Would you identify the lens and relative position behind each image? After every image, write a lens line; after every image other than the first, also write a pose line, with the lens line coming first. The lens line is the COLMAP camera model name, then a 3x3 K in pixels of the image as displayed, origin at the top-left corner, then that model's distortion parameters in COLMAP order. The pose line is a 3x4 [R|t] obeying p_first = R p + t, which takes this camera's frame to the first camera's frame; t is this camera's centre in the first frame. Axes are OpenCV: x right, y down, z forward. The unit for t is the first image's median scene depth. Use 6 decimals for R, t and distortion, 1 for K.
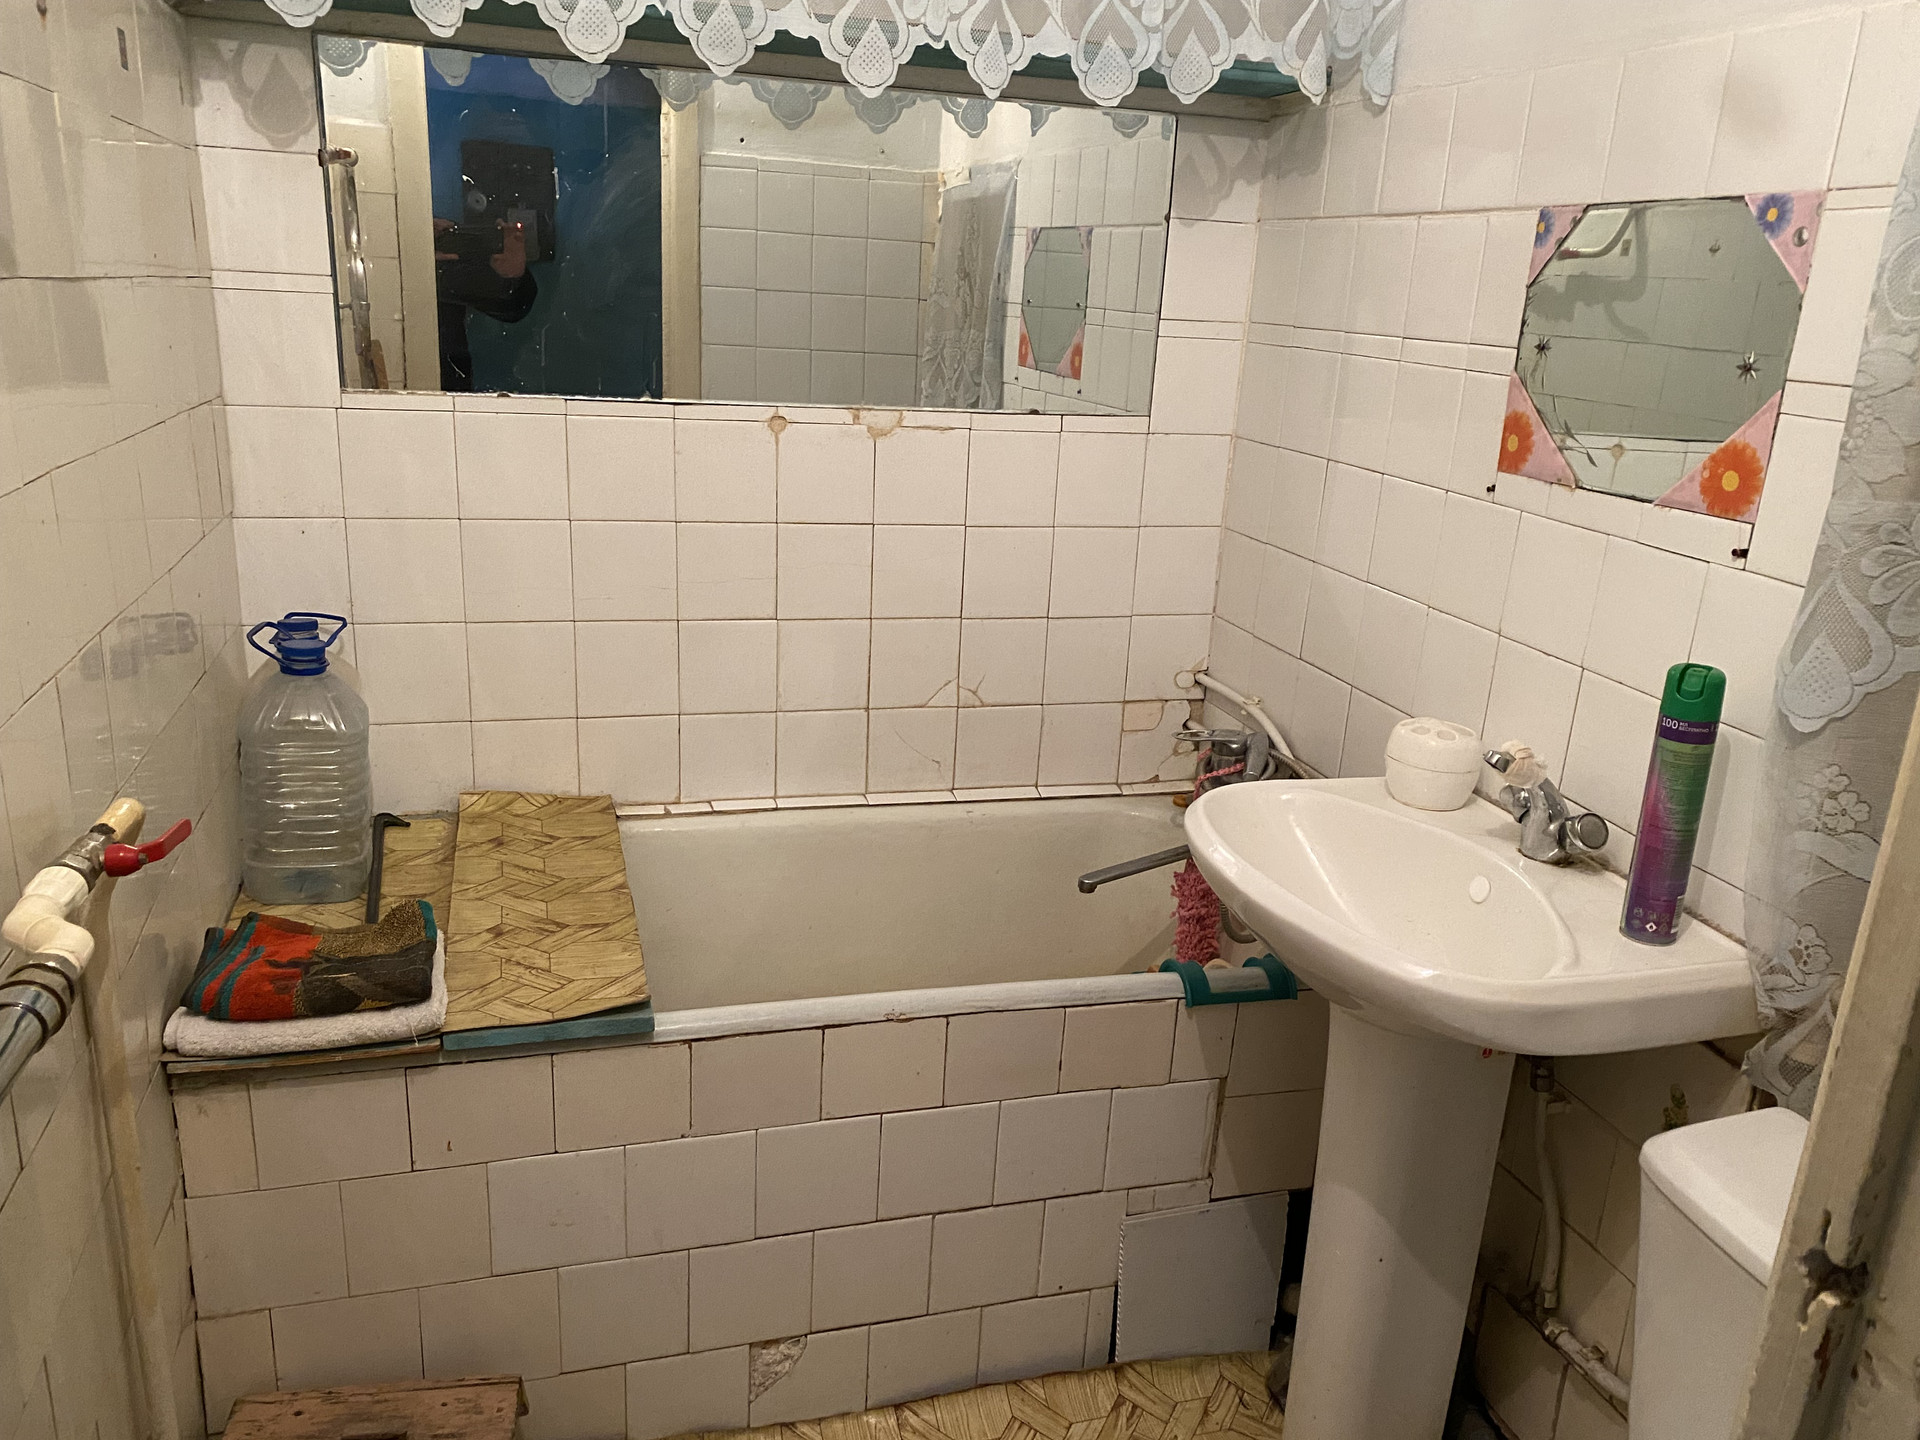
lens RADIAL K [[1470.9, 0, 964.2], [0, 1470.9, 723.9], [0, 0, 1]] dist [0.044619, -0.044381]
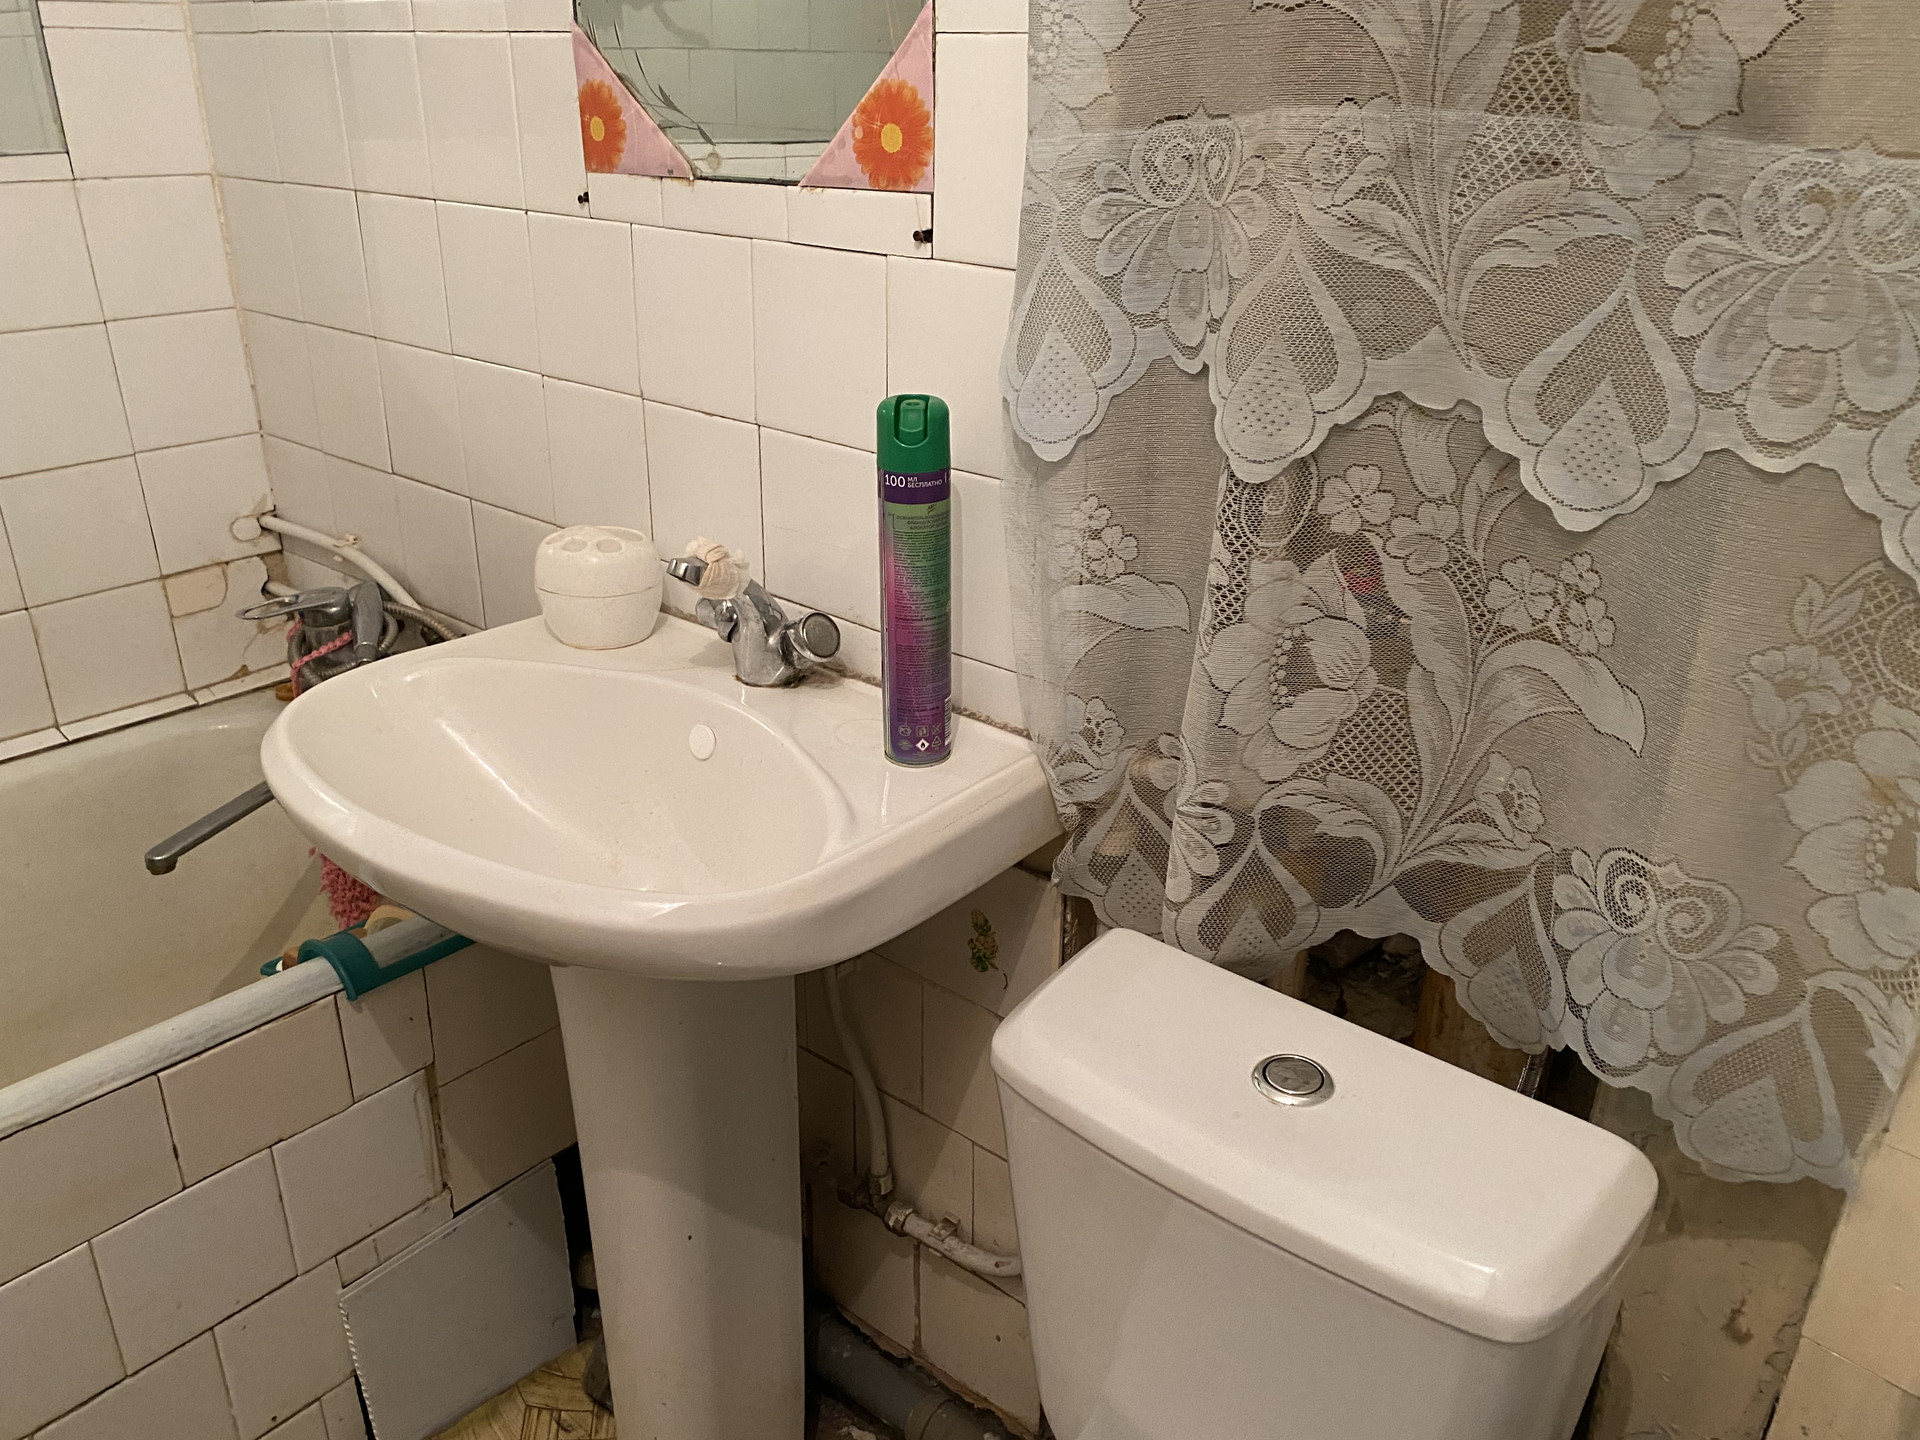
lens RADIAL K [[1470.9, 0, 947.8], [0, 1470.9, 670.6], [0, 0, 1]] dist [0.044619, -0.044381]
pose [[0.834371, -0.257042, 0.487601, 0.096307], [0.201162, 0.965596, 0.164798, -0.020283], [-0.513186, -0.039416, 0.857372, 0.291696]]
